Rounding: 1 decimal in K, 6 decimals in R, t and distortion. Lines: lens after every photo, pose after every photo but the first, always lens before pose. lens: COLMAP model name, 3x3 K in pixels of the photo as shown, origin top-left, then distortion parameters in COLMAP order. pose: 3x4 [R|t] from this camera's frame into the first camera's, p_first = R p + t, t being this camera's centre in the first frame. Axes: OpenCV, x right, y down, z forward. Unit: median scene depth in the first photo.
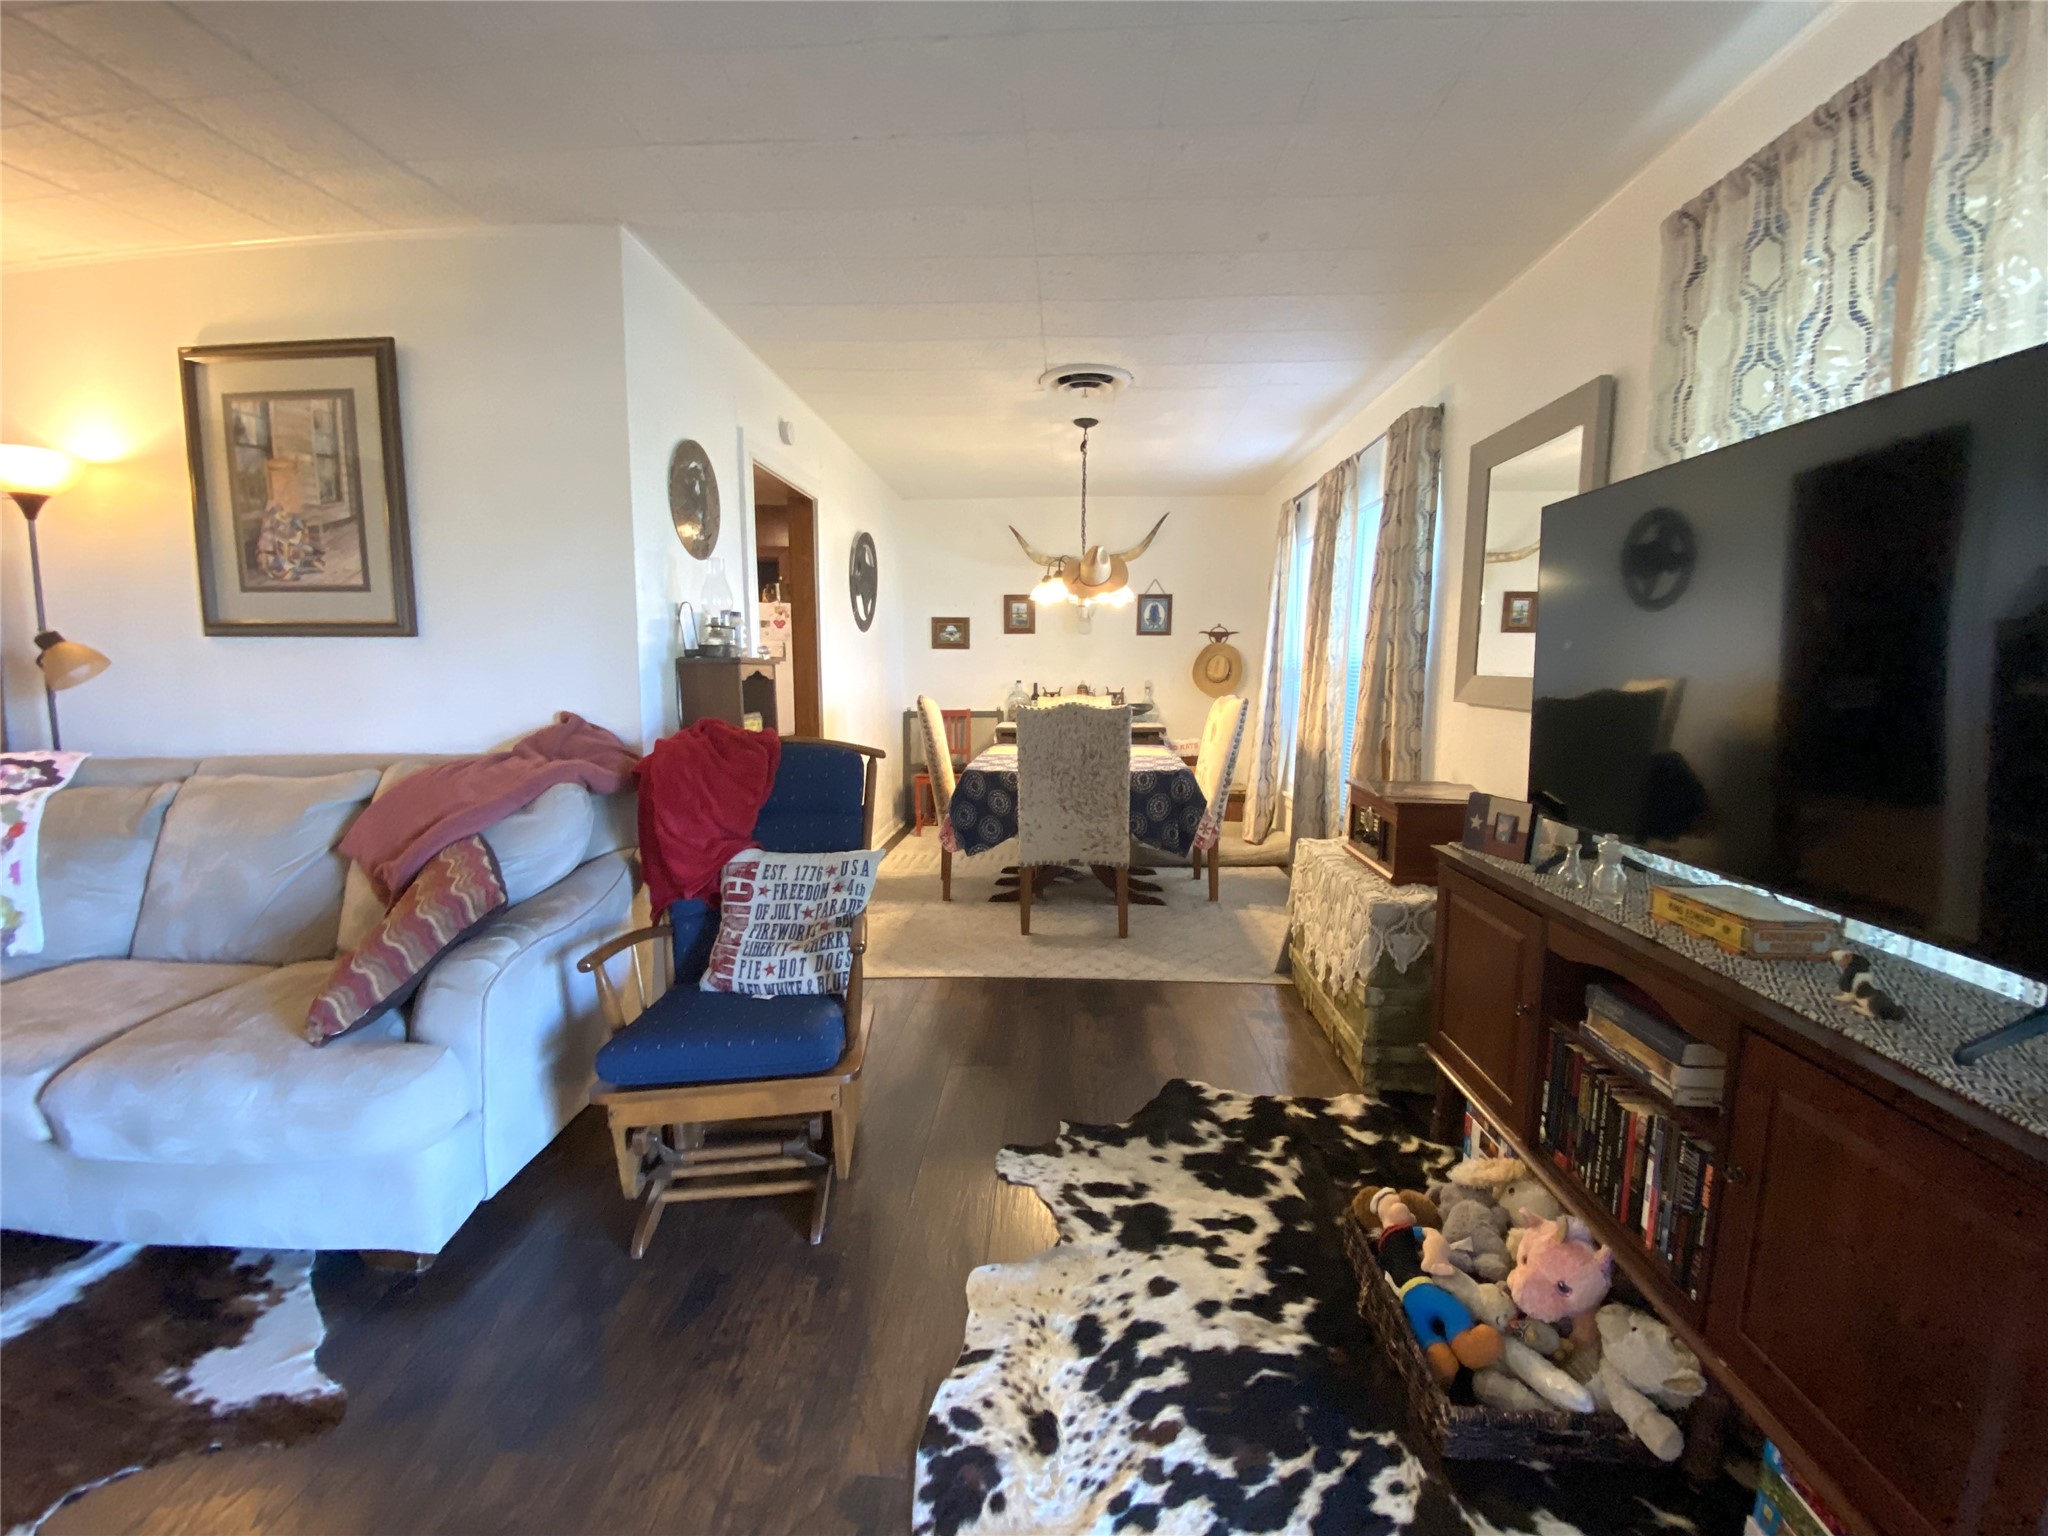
lens RADIAL K [[838.8, 0, 1018.9], [0, 838.8, 767.3], [0, 0, 1]] dist [0.010168, -0.016555]
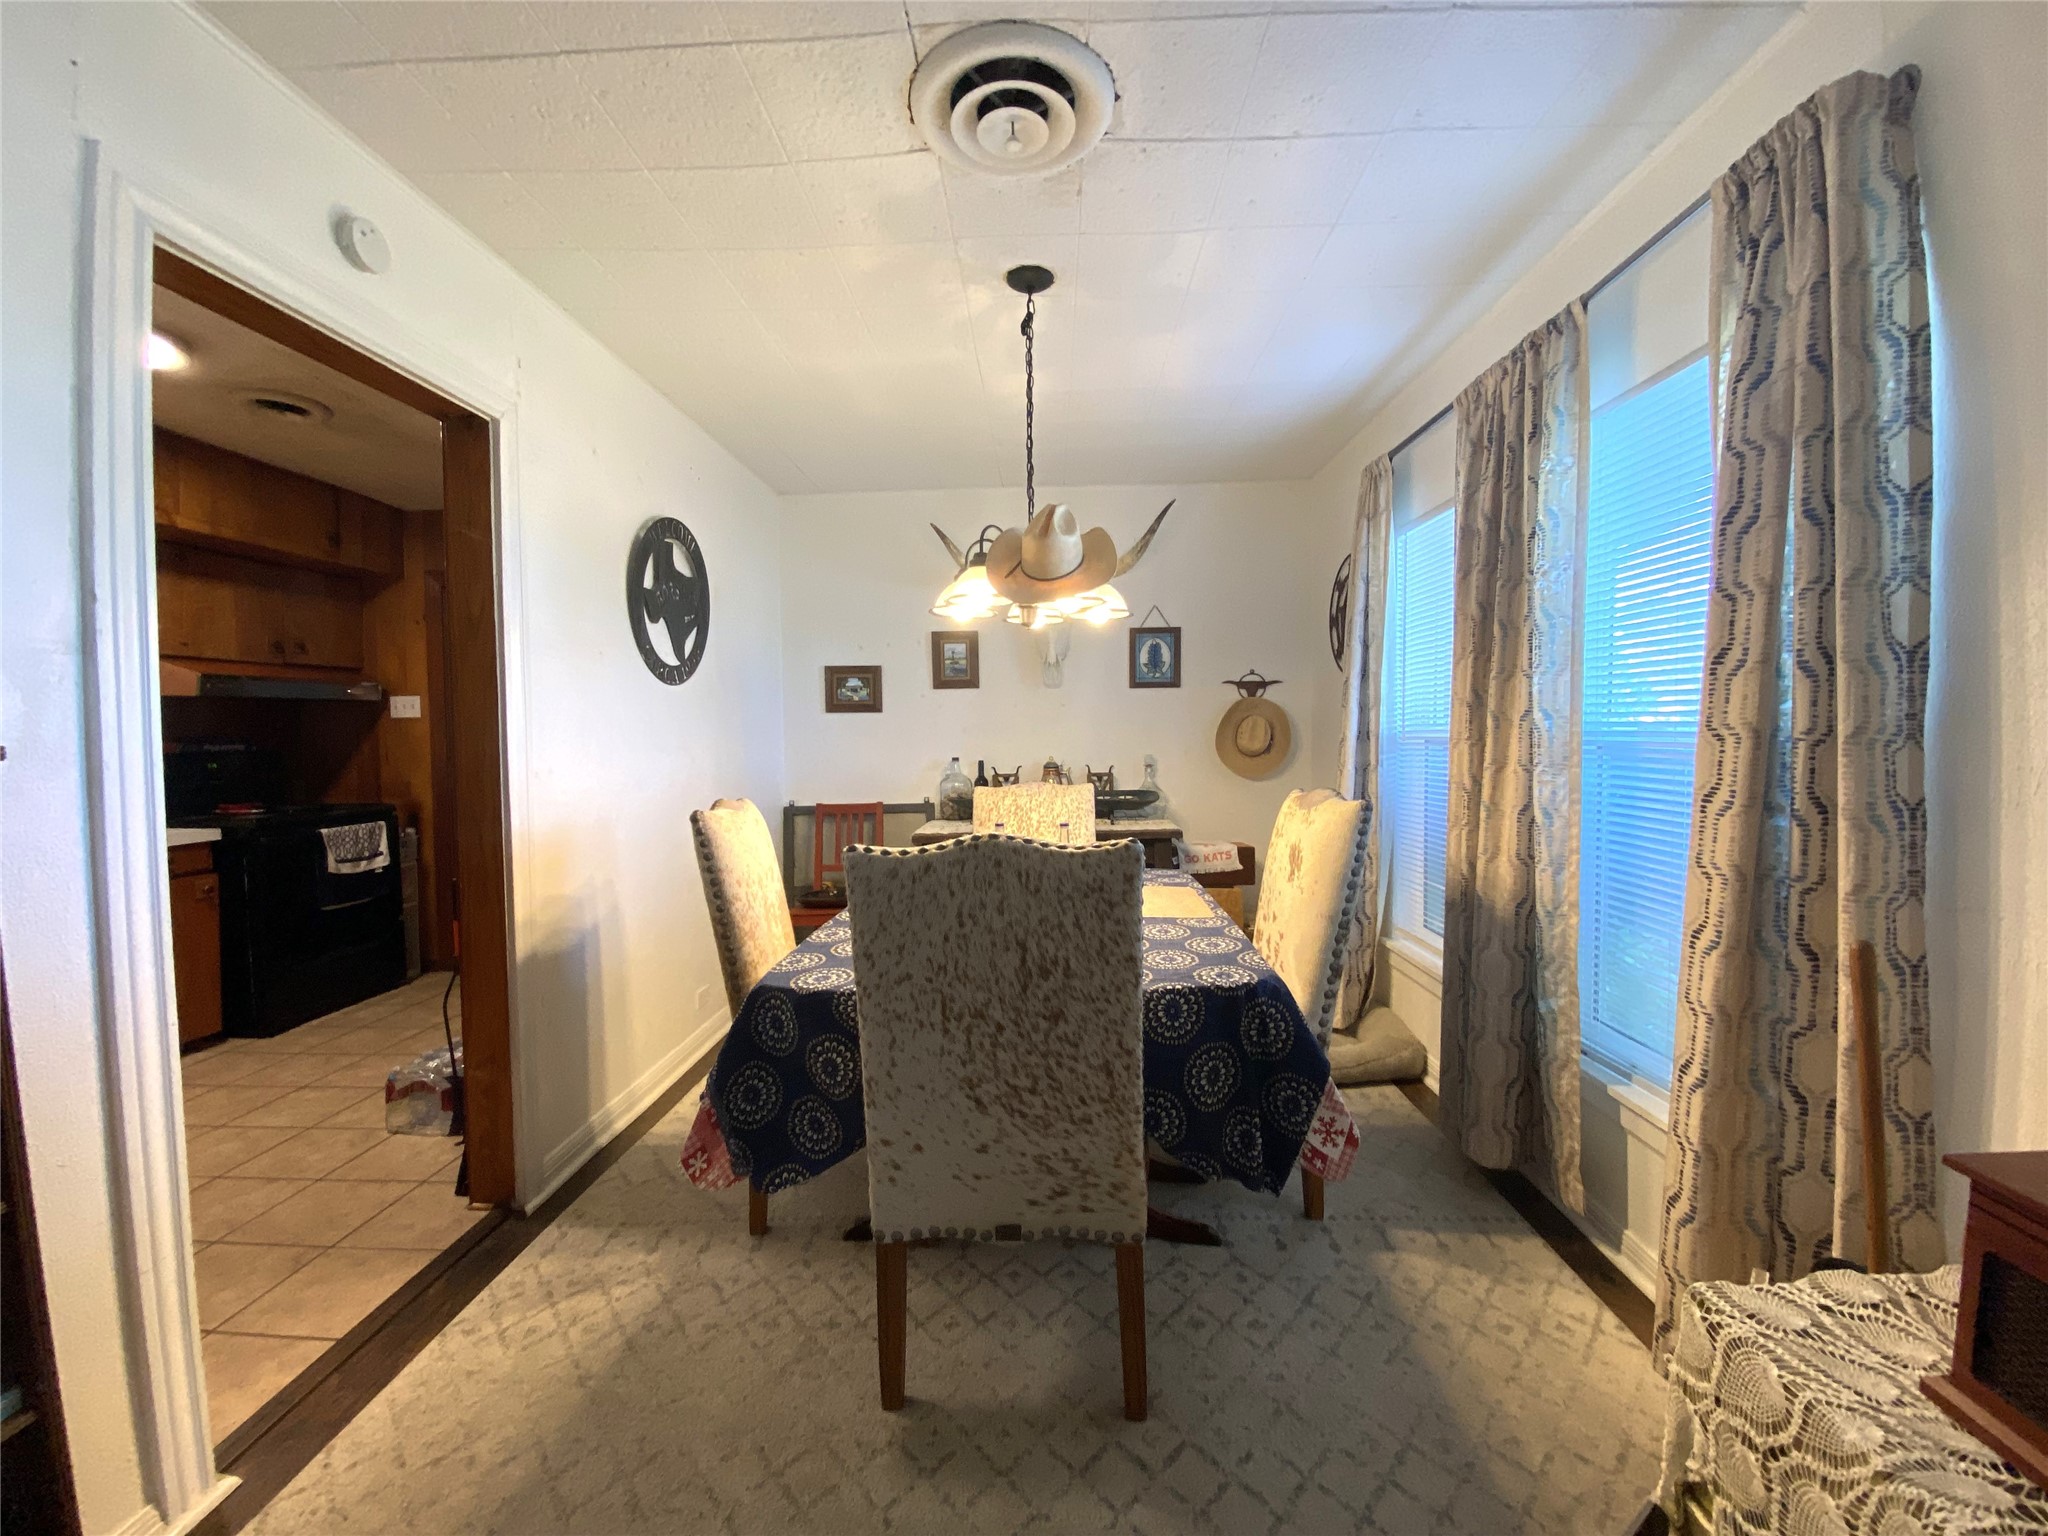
lens RADIAL K [[838.8, 0, 1018.9], [0, 838.8, 767.3], [0, 0, 1]] dist [0.010168, -0.016555]
pose [[0.999713, -0.017011, 0.016886, 0.062864], [0.018266, 0.996849, -0.077195, -0.070344], [-0.015519, 0.077482, 0.996873, 0.541049]]
